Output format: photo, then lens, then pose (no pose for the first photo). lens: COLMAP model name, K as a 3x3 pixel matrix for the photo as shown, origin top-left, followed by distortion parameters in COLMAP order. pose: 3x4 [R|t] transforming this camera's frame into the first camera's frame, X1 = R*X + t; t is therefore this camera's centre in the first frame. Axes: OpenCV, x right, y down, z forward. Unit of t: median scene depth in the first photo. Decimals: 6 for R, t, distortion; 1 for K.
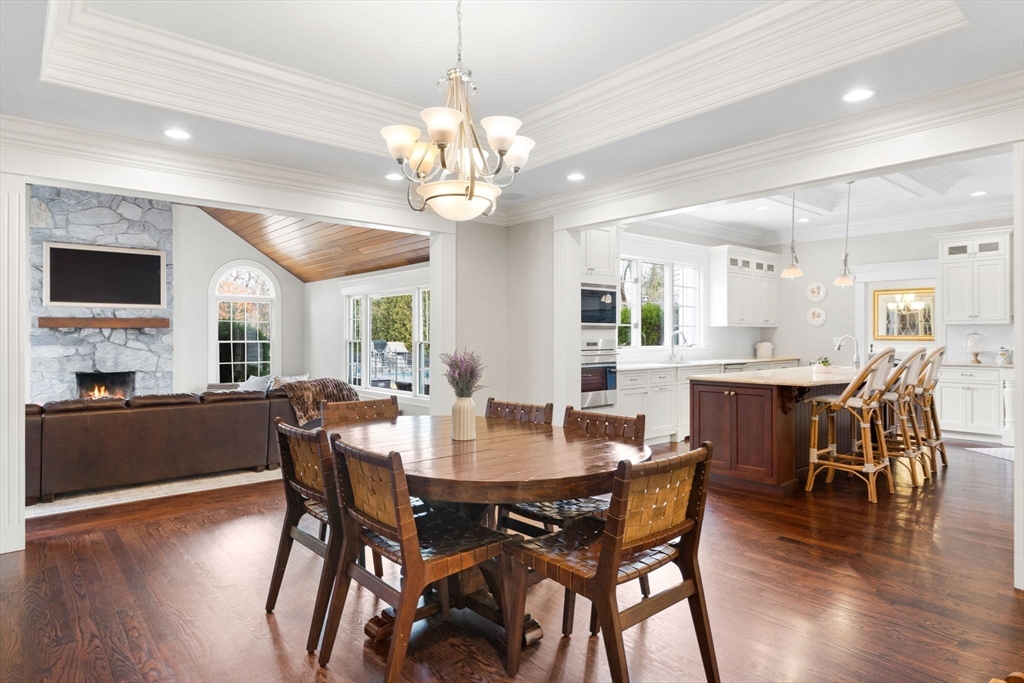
lens RADIAL K [[572.8, 0, 512.0], [0, 572.8, 341.5], [0, 0, 1]] dist [-0.000346, -0.000737]
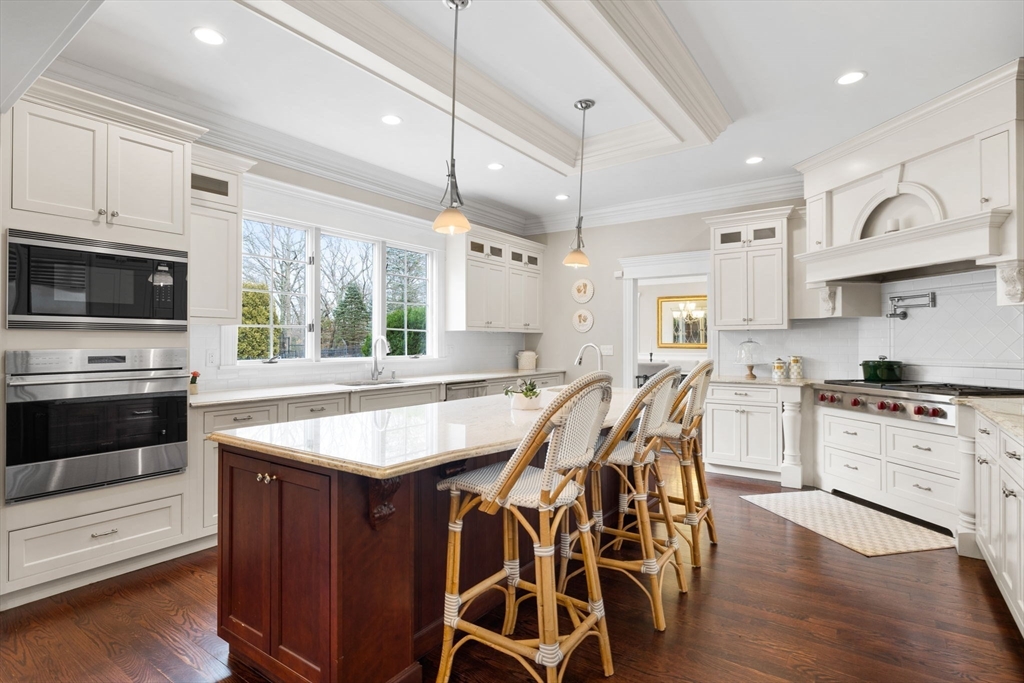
lens RADIAL K [[478.5, 0, 512.0], [0, 478.5, 341.5], [0, 0, 1]] dist [-0.003468, 0.000402]
pose [[0.974075, 0.003801, 0.226191, 0.343865], [-0.001288, 0.999936, -0.011258, -0.006090], [-0.226220, 0.010674, 0.974018, 0.436964]]
